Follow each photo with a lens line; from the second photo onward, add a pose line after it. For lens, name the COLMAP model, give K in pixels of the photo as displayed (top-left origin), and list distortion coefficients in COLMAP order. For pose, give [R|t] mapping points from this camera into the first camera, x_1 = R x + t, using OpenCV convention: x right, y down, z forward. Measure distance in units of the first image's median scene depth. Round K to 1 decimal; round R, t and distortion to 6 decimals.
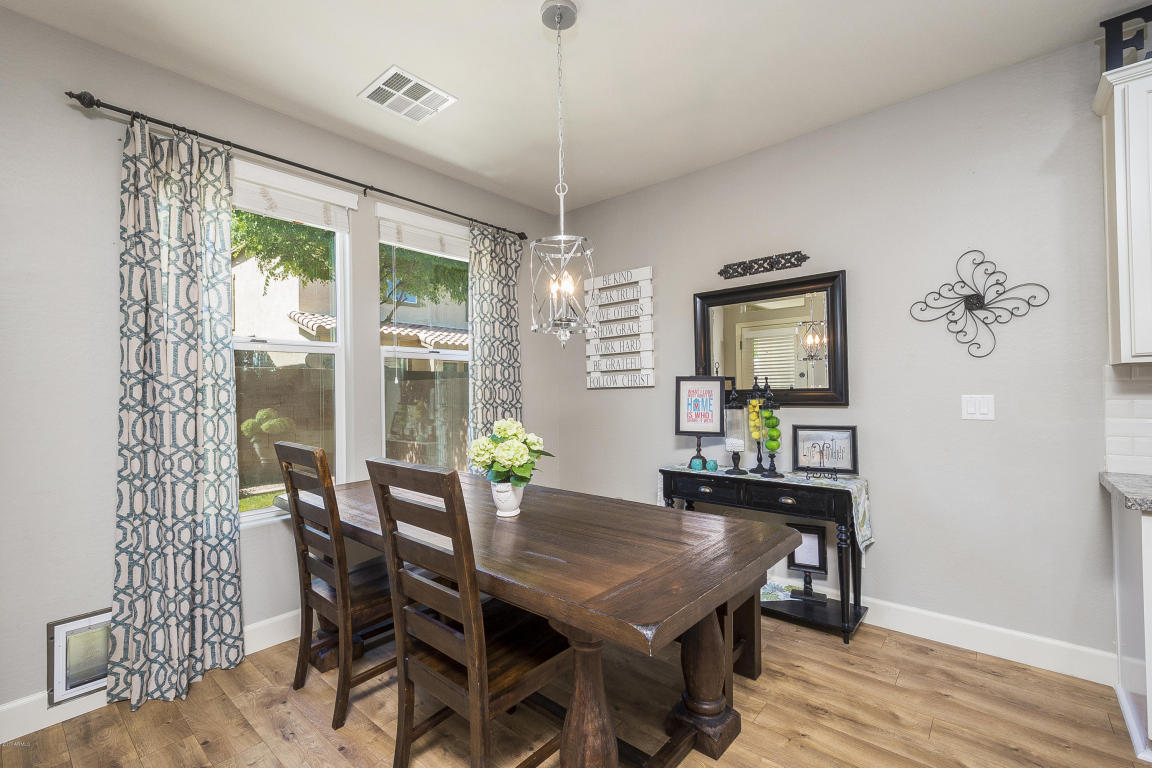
lens RADIAL K [[499.7, 0, 565.3], [0, 499.7, 388.6], [0, 0, 1]] dist [0.020789, -0.006275]
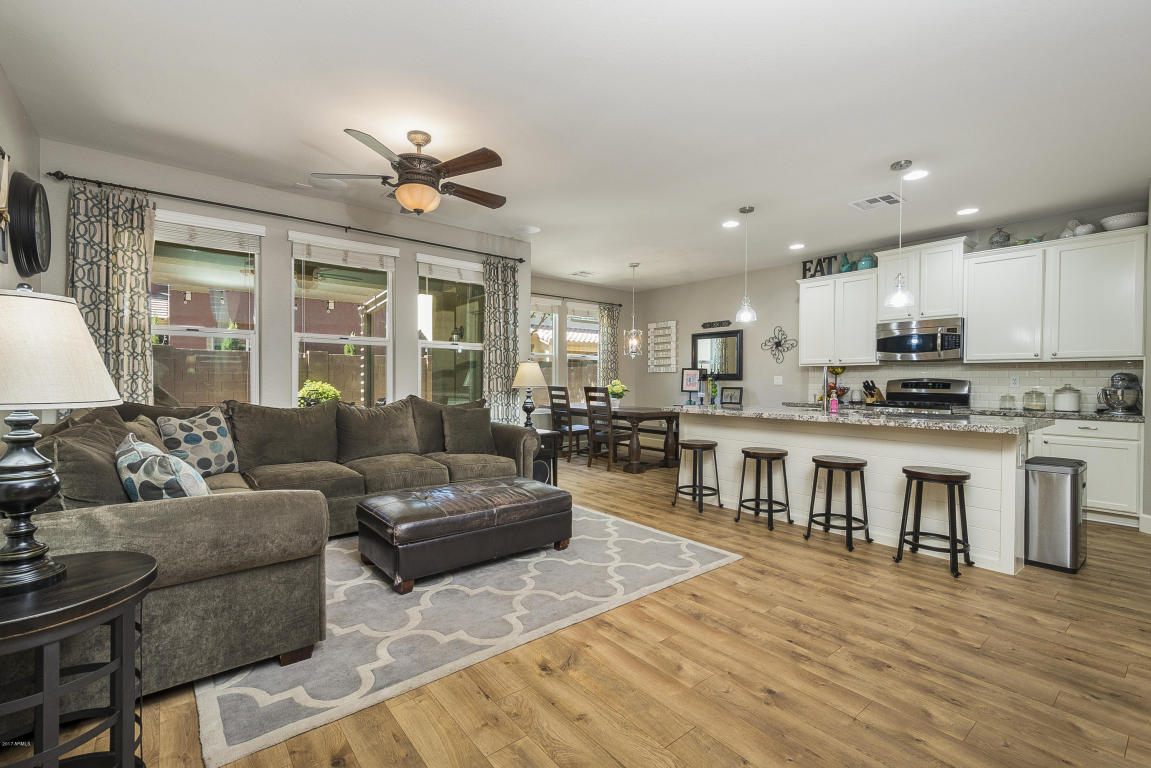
lens RADIAL K [[499.3, 0, 566.1], [0, 499.3, 386.7], [0, 0, 1]] dist [0.020789, -0.006275]
pose [[0.984307, 0.023211, -0.174933, 0.111969], [-0.019872, 0.999586, 0.020816, 0.033508], [0.175344, -0.017013, 0.984360, -1.871807]]
